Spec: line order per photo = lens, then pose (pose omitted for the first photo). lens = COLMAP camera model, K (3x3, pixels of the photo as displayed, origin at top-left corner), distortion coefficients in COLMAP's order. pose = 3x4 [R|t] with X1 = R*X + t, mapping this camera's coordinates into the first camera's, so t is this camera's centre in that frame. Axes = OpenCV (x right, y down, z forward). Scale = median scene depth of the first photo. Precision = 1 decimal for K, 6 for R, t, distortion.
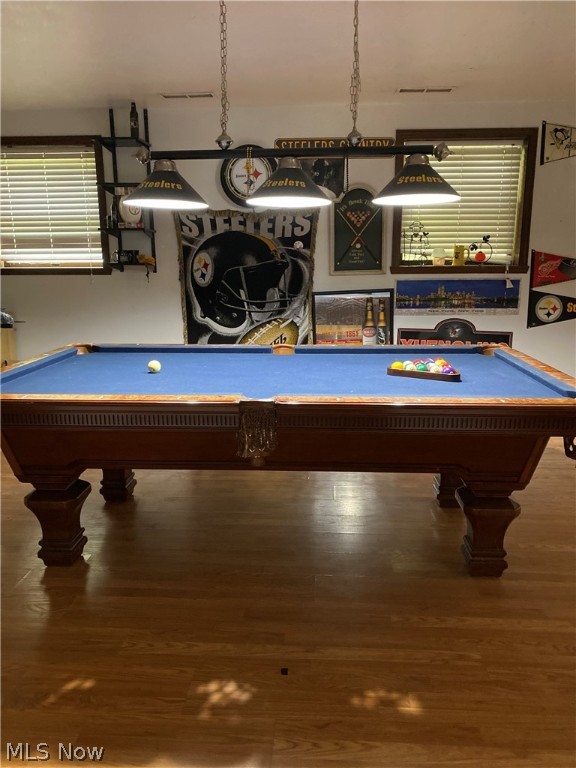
lens RADIAL K [[584.1, 0, 285.8], [0, 584.1, 382.0], [0, 0, 1]] dist [0.037177, -0.044357]
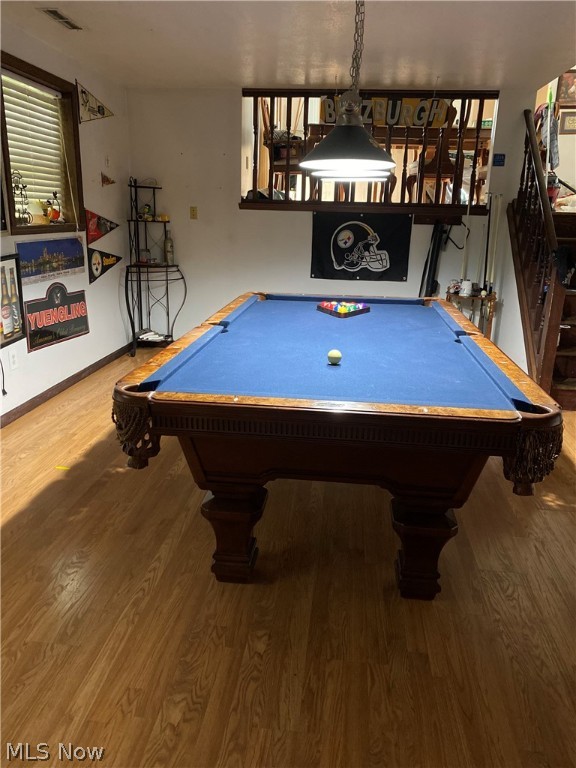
lens RADIAL K [[590.5, 0, 286.4], [0, 590.5, 379.4], [0, 0, 1]] dist [0.015719, -0.008825]
pose [[0.059967, -0.265376, 0.962278, -0.626738], [0.201418, 0.947401, 0.248721, -0.123972], [-0.977668, 0.178905, 0.110264, 0.579656]]
